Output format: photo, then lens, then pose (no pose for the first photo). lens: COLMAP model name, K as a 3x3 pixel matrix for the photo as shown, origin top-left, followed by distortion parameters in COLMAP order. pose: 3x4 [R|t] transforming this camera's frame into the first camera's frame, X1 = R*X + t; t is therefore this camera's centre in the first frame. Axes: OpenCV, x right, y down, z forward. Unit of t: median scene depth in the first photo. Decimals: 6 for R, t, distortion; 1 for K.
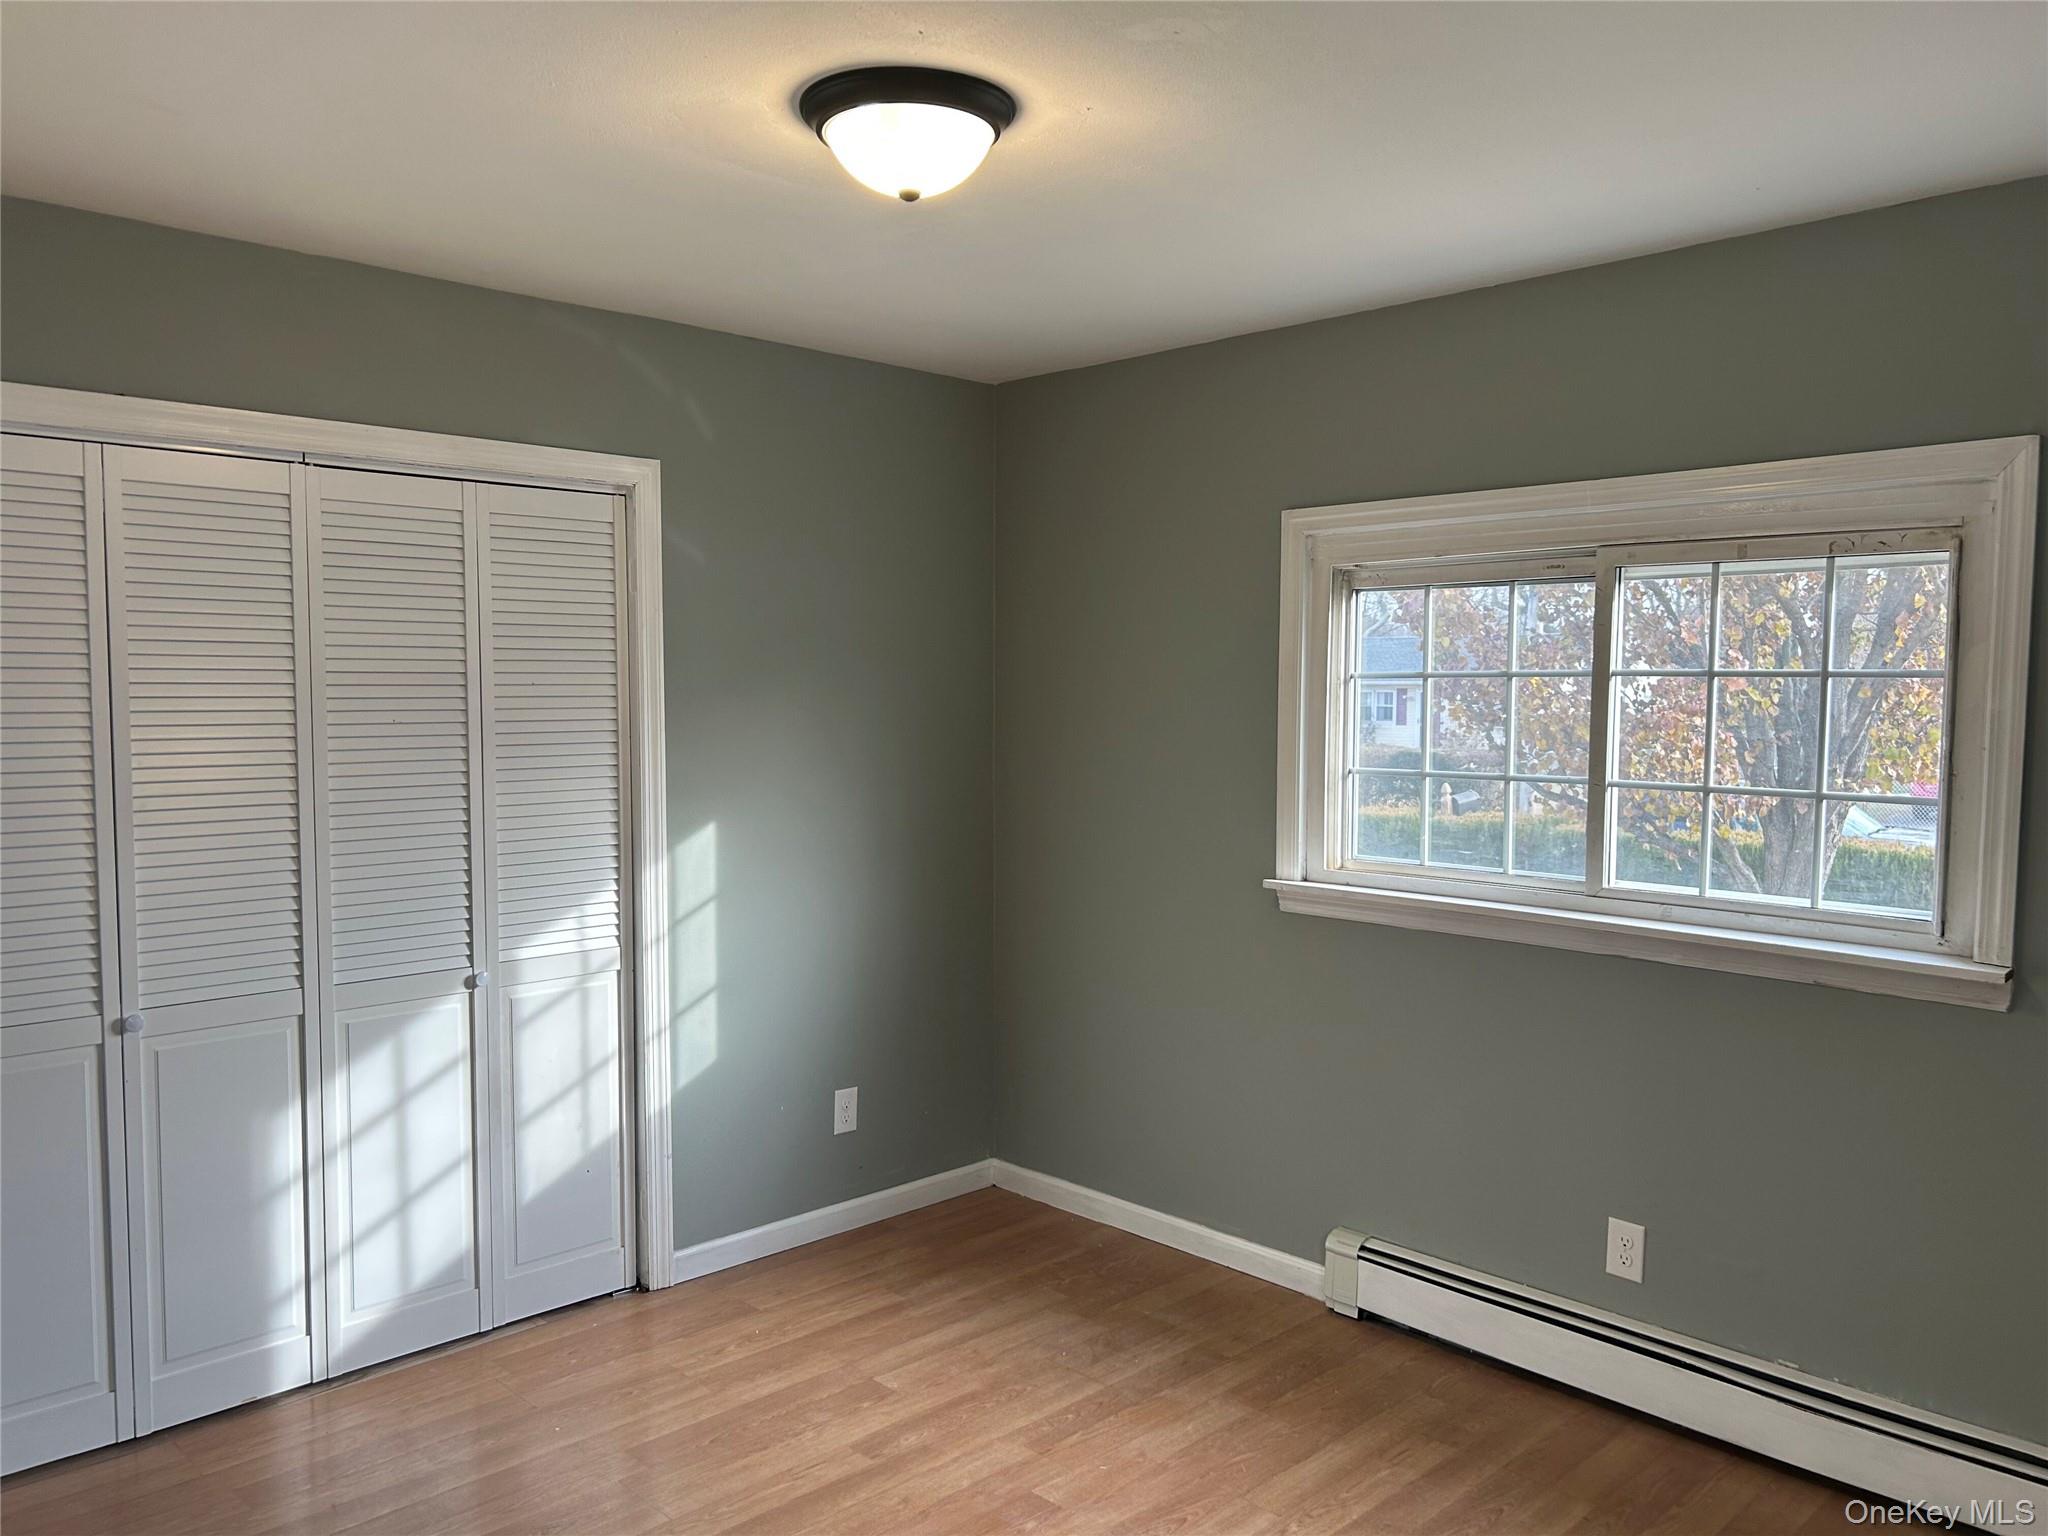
lens RADIAL K [[1554.5, 0, 1024.0], [0, 1554.5, 768.0], [0, 0, 1]] dist [0.040721, -0.055357]
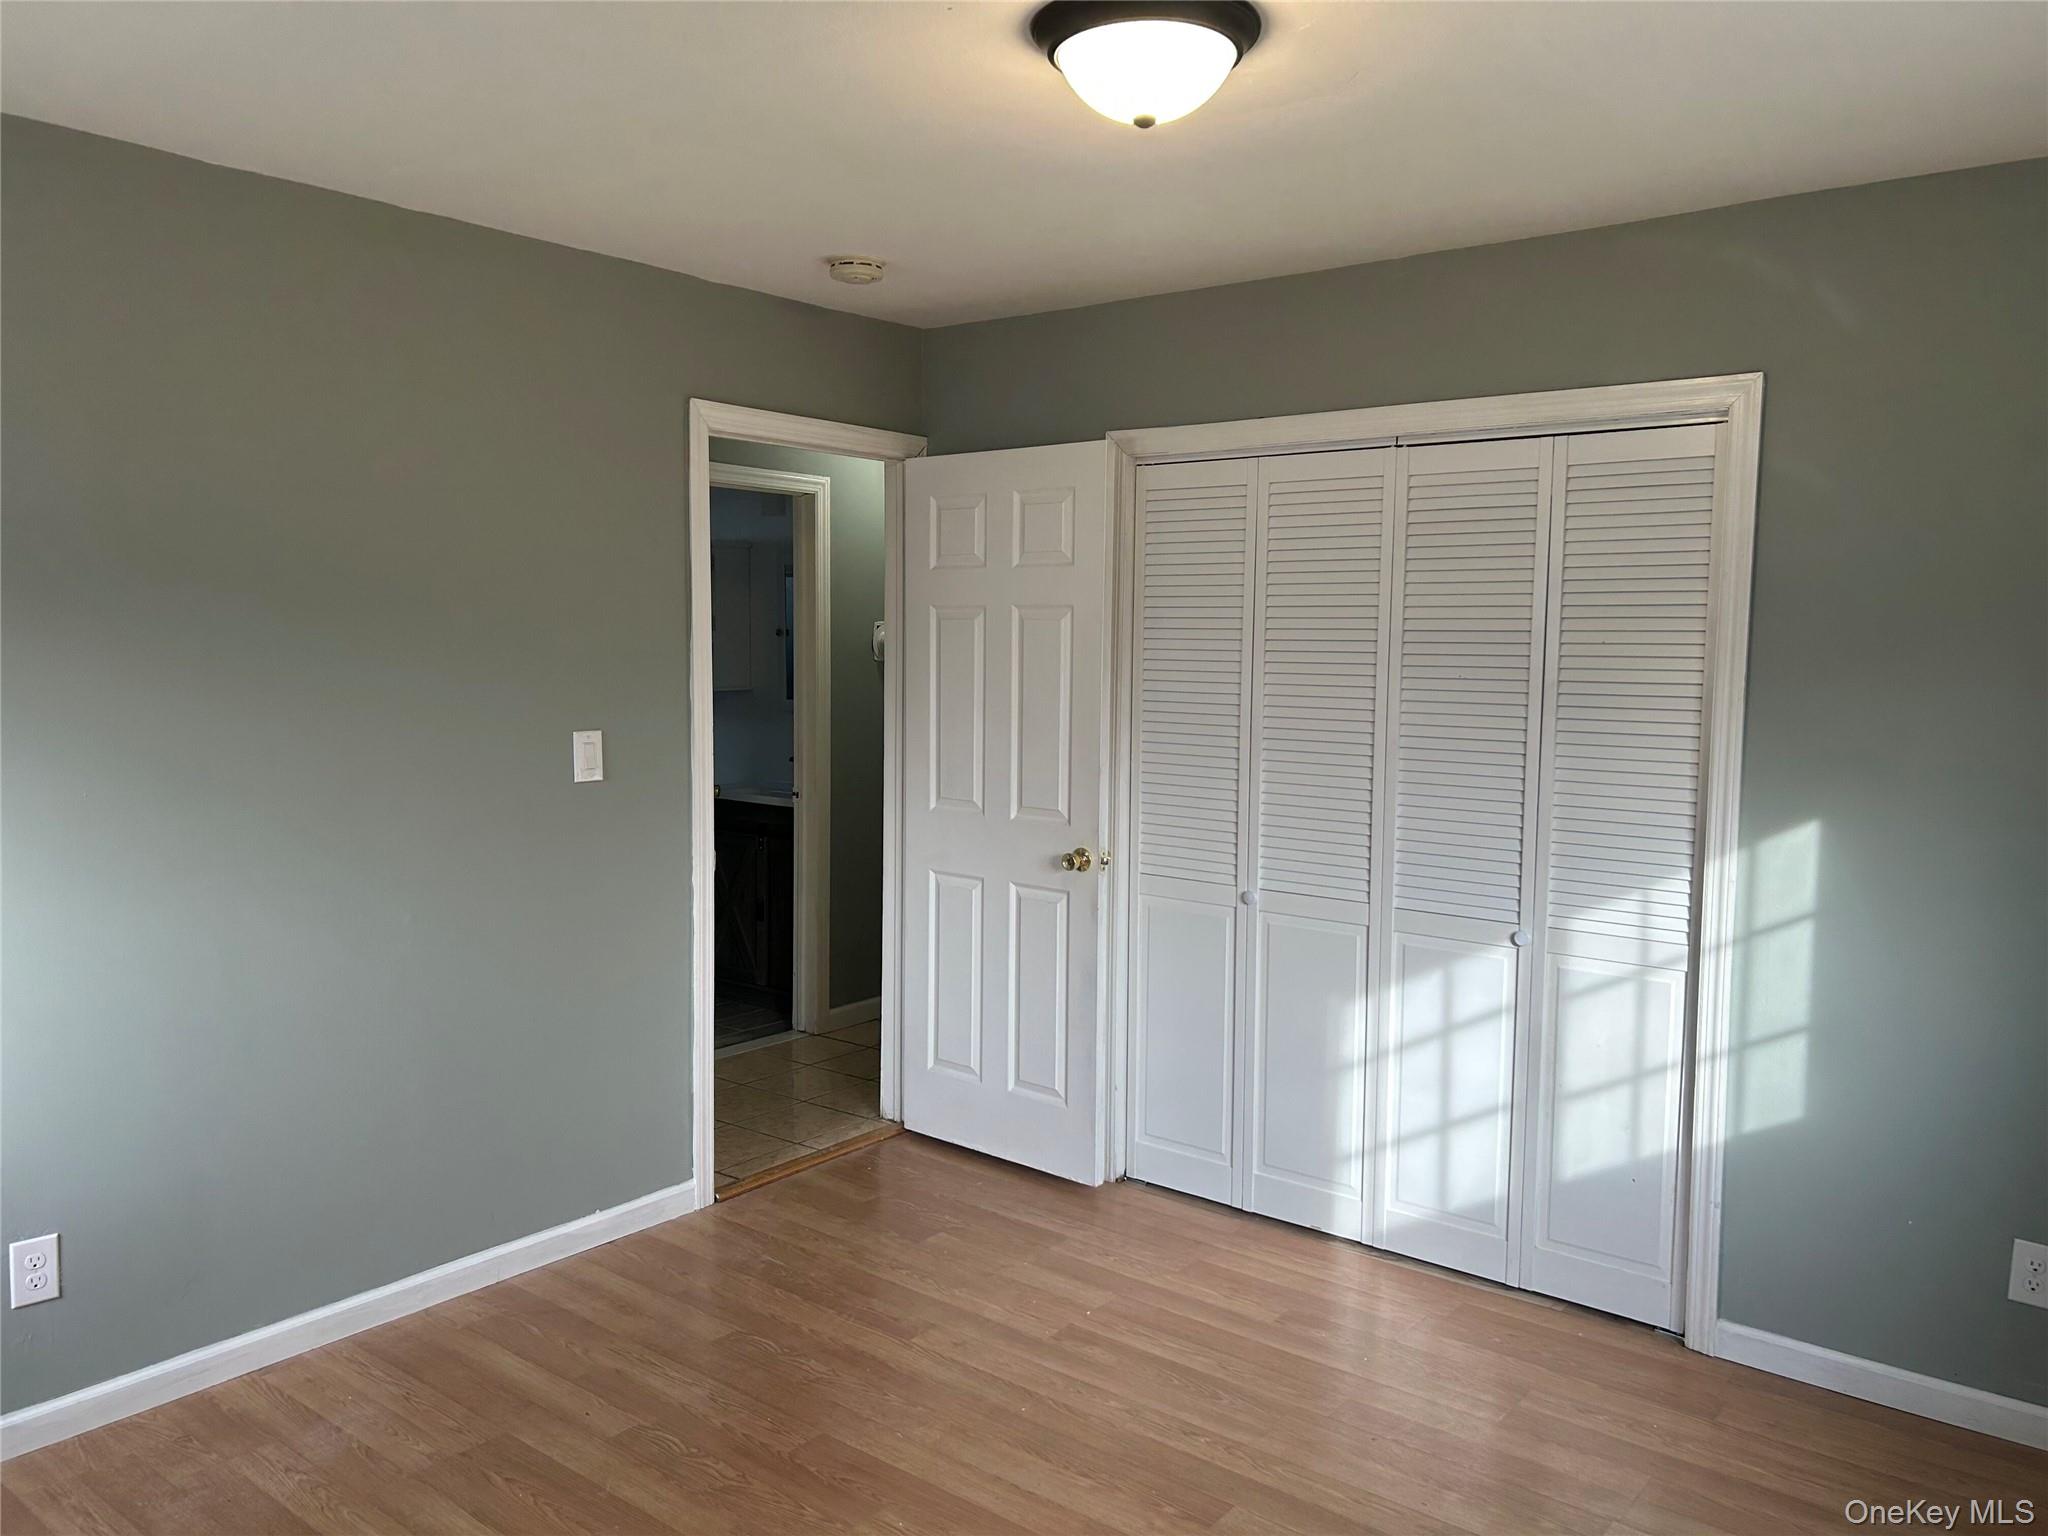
lens RADIAL K [[1536.4, 0, 1024.0], [0, 1536.4, 768.0], [0, 0, 1]] dist [0.082094, -0.100176]
pose [[0.121612, 0.089107, -0.988570, 0.586525], [-0.065828, 0.994494, 0.081543, -0.032950], [0.990392, 0.055159, 0.126808, 0.552700]]
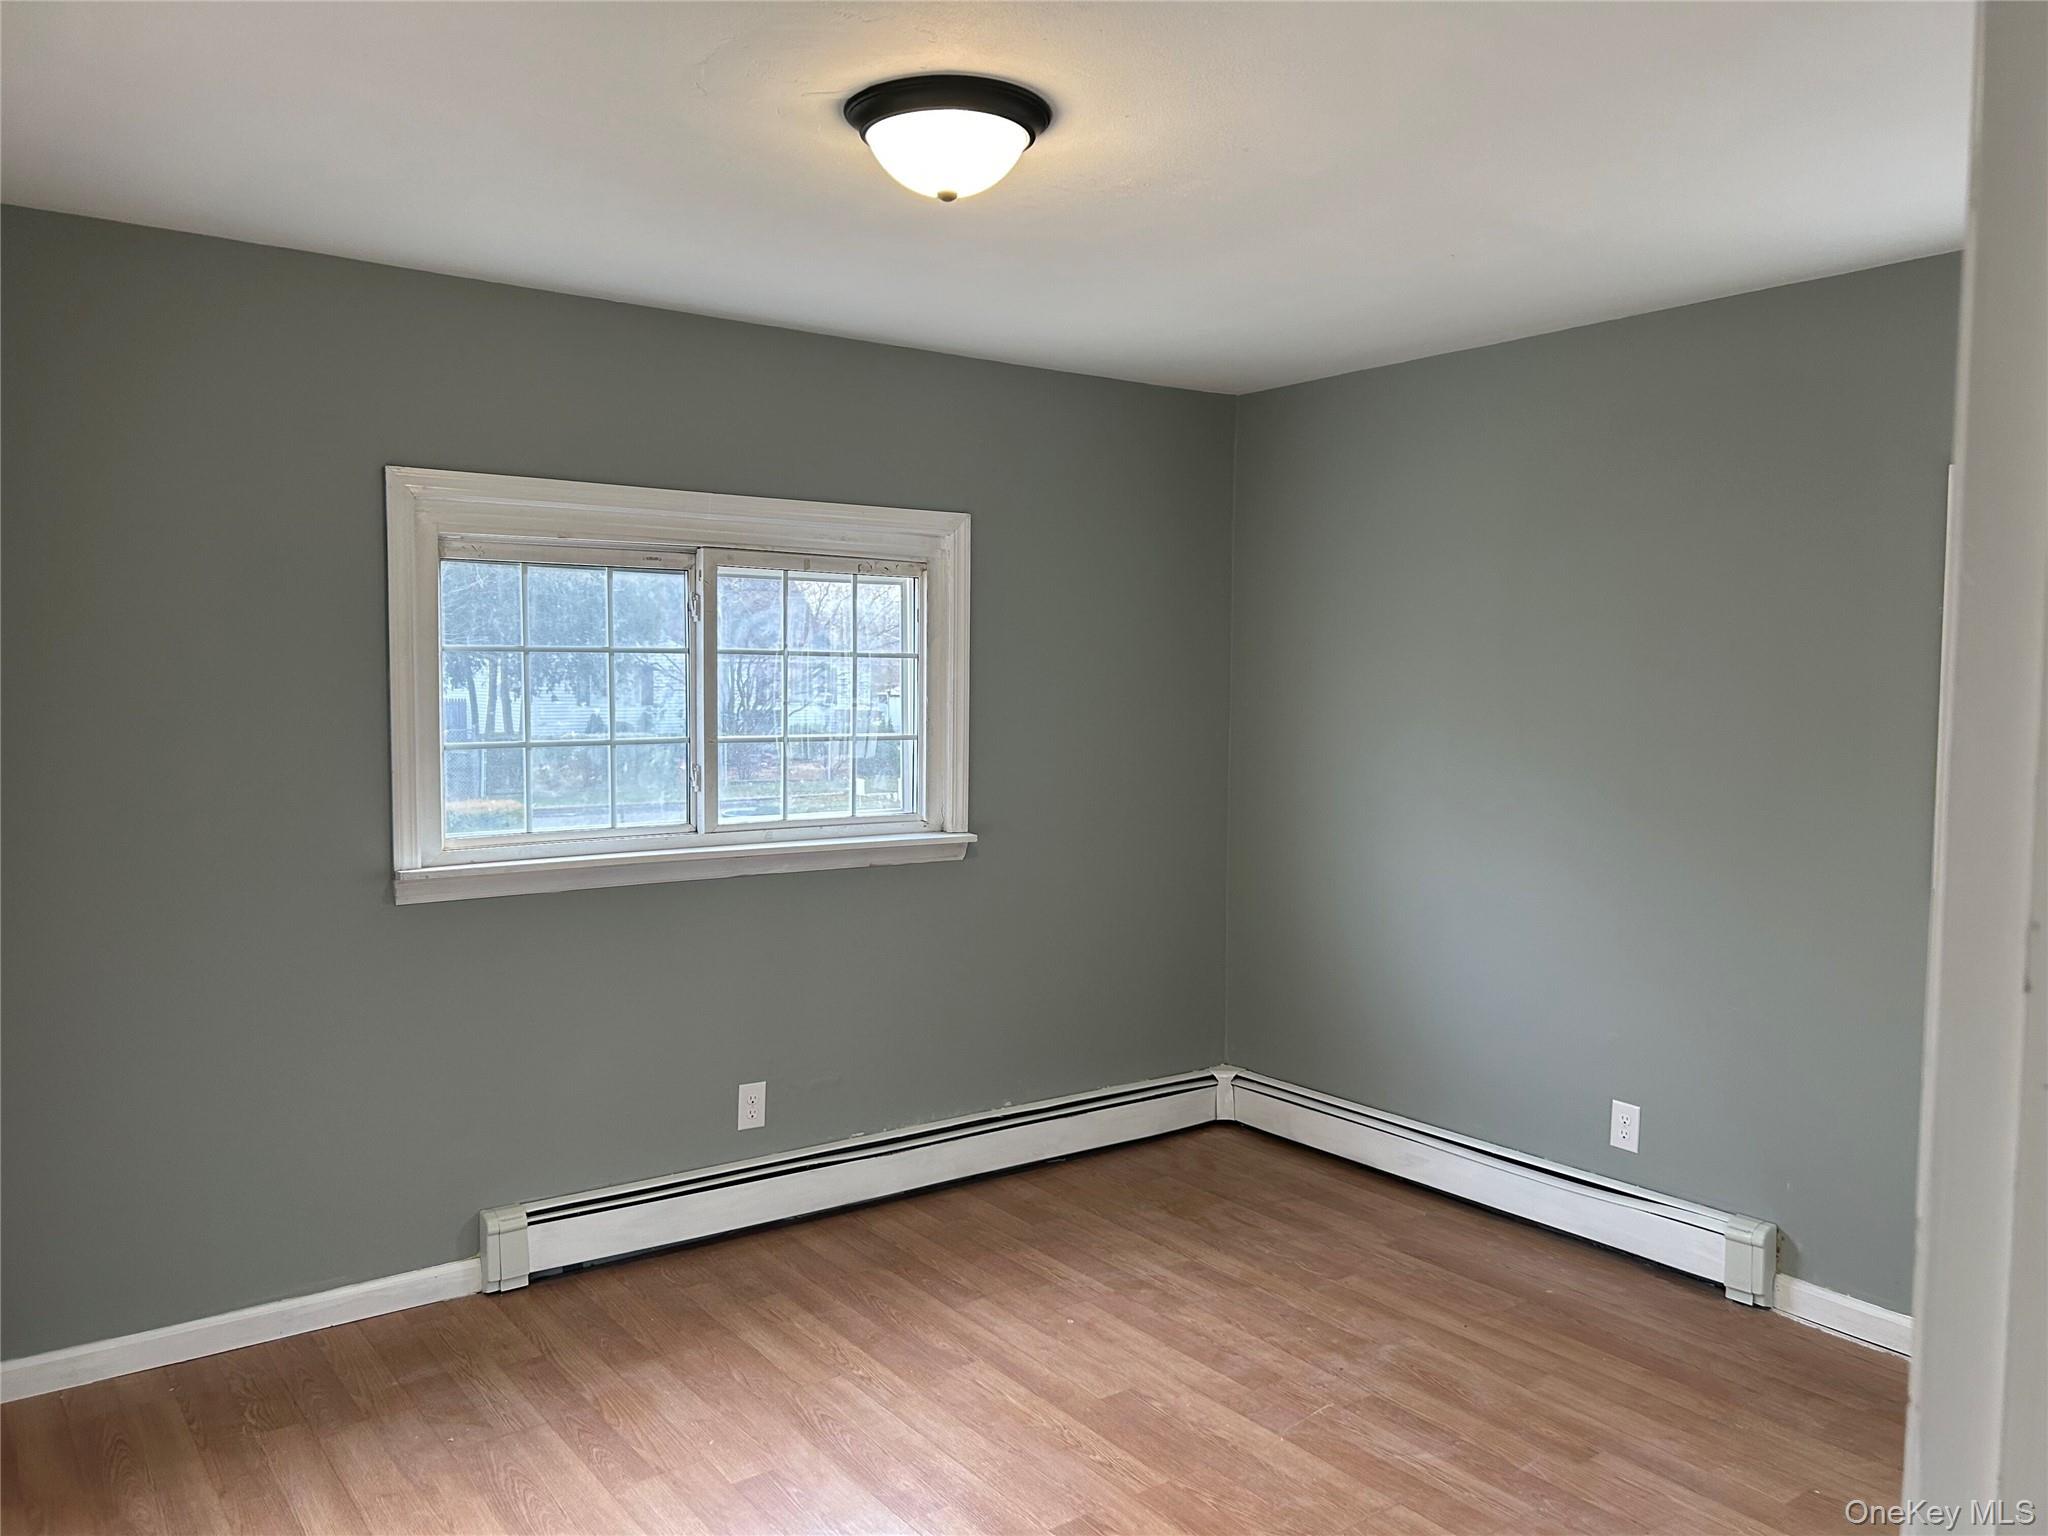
lens RADIAL K [[1536.4, 0, 1024.0], [0, 1536.4, 768.0], [0, 0, 1]] dist [0.082094, -0.100176]
pose [[0.130667, -0.063456, 0.989393, -0.743443], [0.047939, 0.997187, 0.057625, -0.025079], [-0.990267, 0.039901, 0.133342, 0.553050]]
